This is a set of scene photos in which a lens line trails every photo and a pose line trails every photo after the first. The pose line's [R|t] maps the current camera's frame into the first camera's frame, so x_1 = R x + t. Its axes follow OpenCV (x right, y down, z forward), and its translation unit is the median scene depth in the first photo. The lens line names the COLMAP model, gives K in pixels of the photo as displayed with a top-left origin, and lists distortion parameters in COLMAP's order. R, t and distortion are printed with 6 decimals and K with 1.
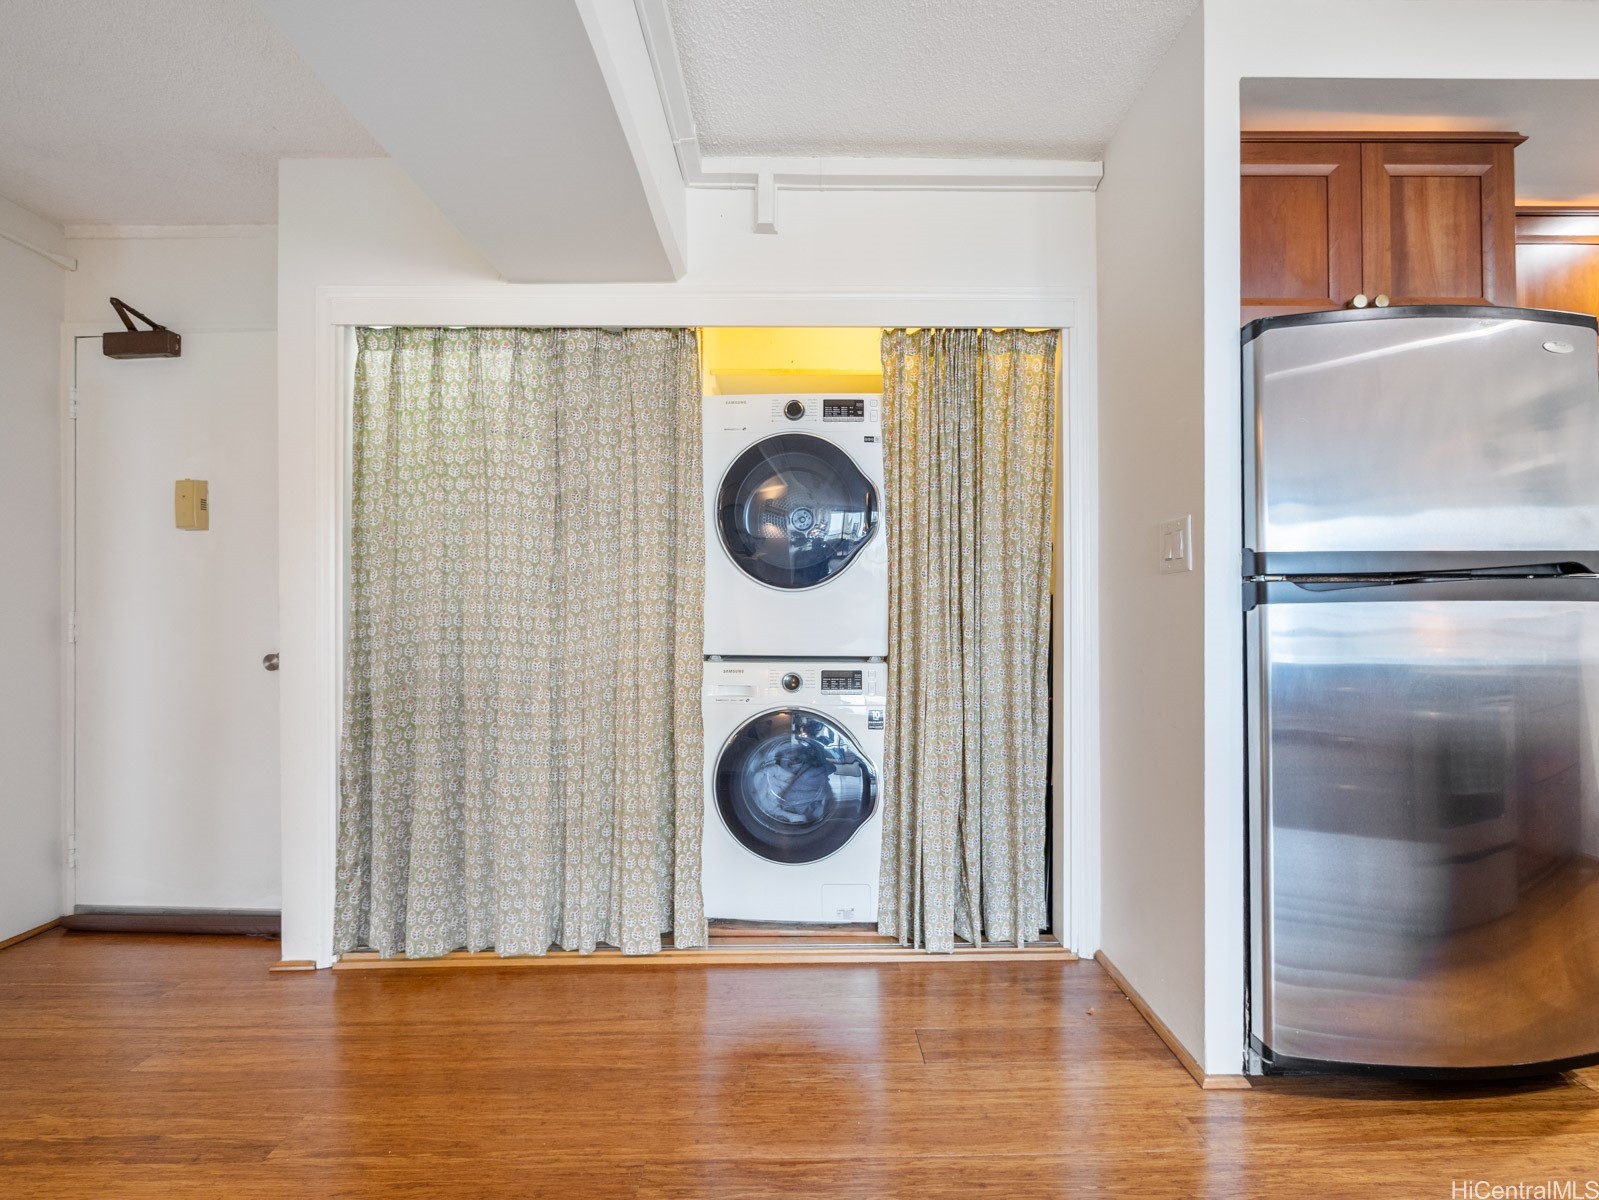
lens RADIAL K [[672.7, 0, 800.4], [0, 672.7, 600.6], [0, 0, 1]] dist [-0.014417, 0.001014]
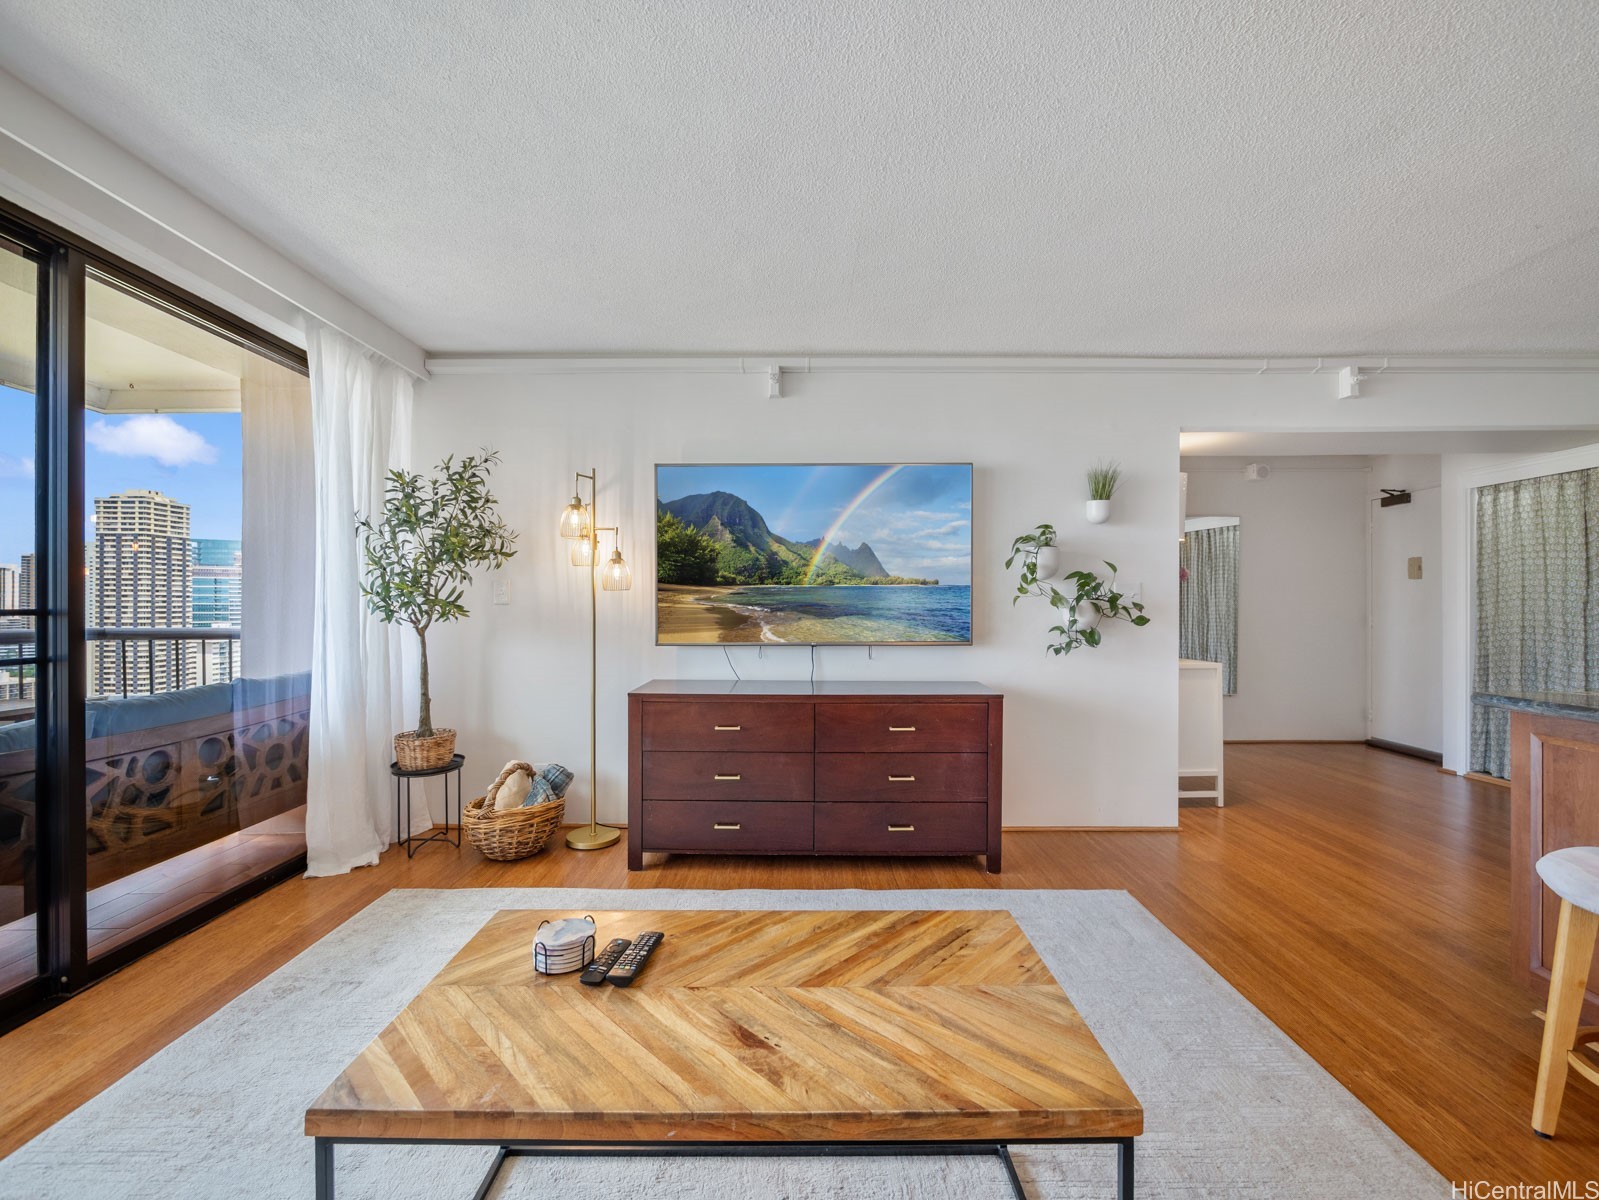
lens RADIAL K [[672.7, 0, 804.7], [0, 672.7, 602.6], [0, 0, 1]] dist [-0.014417, 0.001014]
pose [[0.005203, -0.002772, -0.999983, 1.486739], [0.022806, 0.999736, -0.002653, -0.076299], [0.999726, -0.022792, 0.005264, -1.213546]]
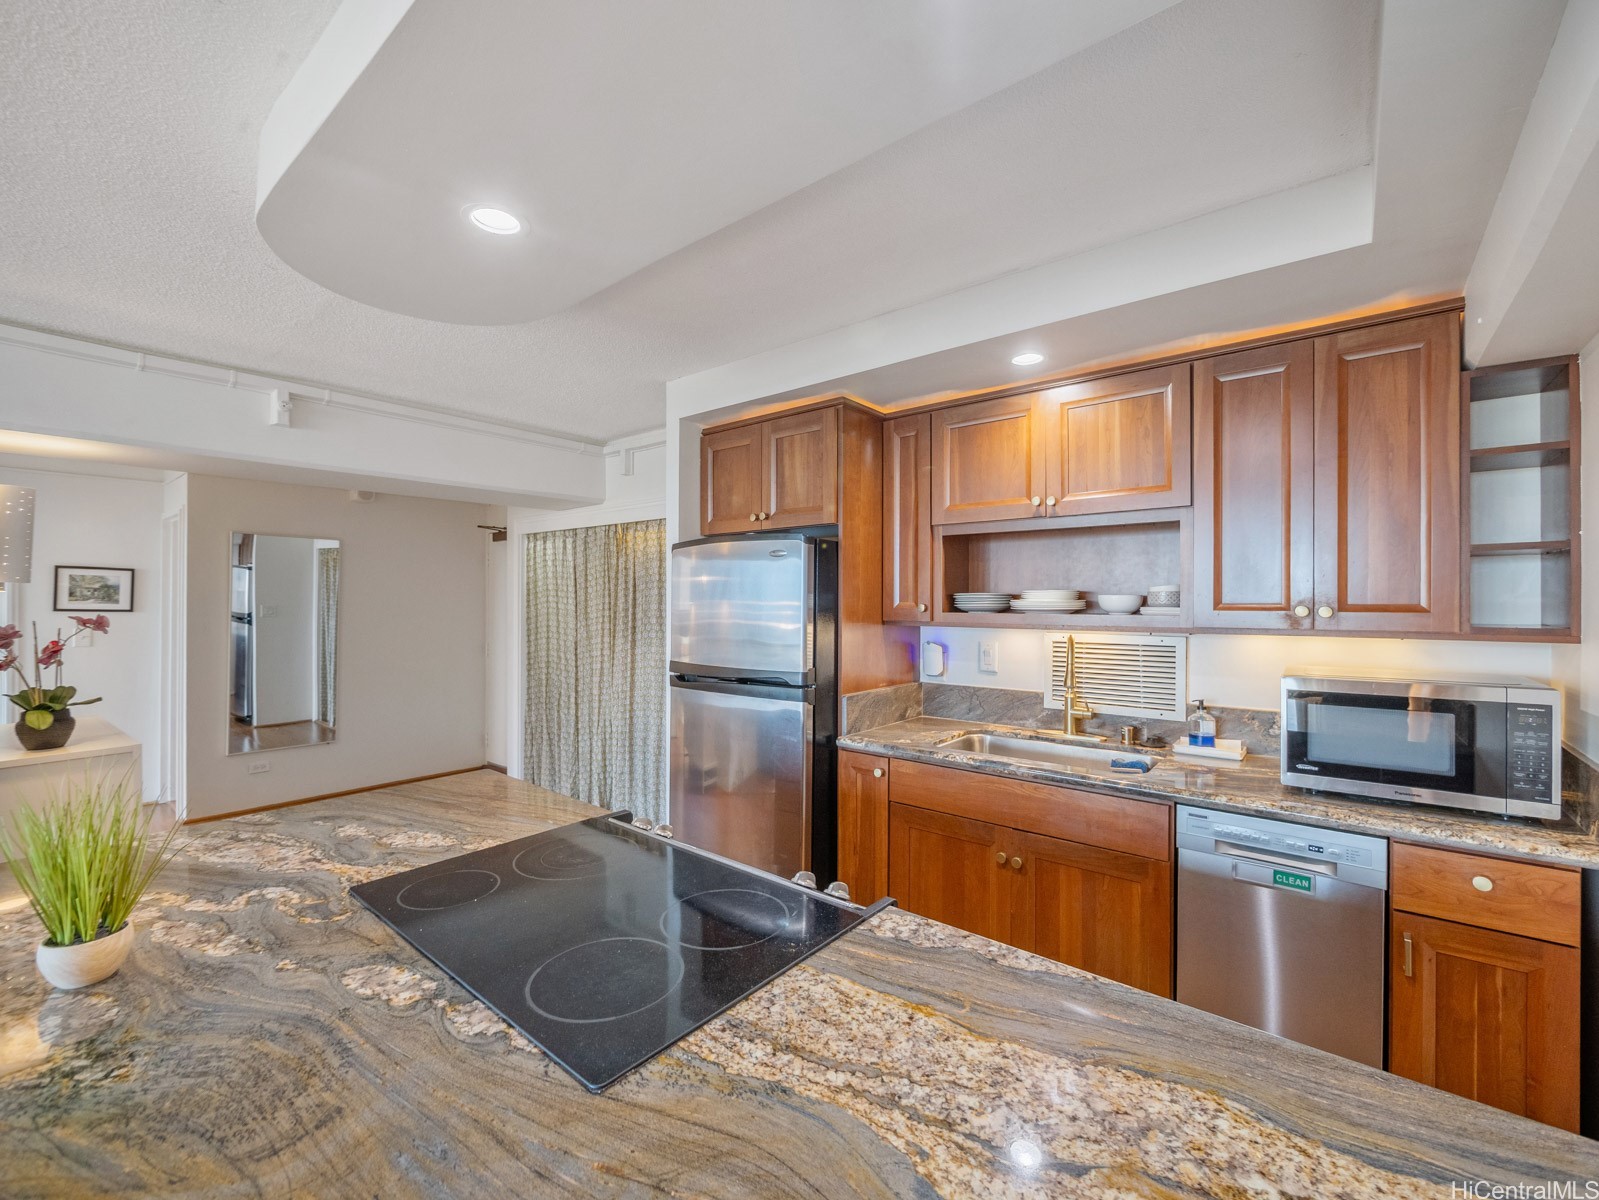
lens RADIAL K [[672.7, 0, 801.8], [0, 672.7, 597.3], [0, 0, 1]] dist [-0.014417, 0.001014]
pose [[0.784797, -0.006541, -0.619718, 1.595741], [0.015311, 0.999844, 0.008836, -0.187410], [0.619563, -0.016423, 0.784775, -0.275531]]
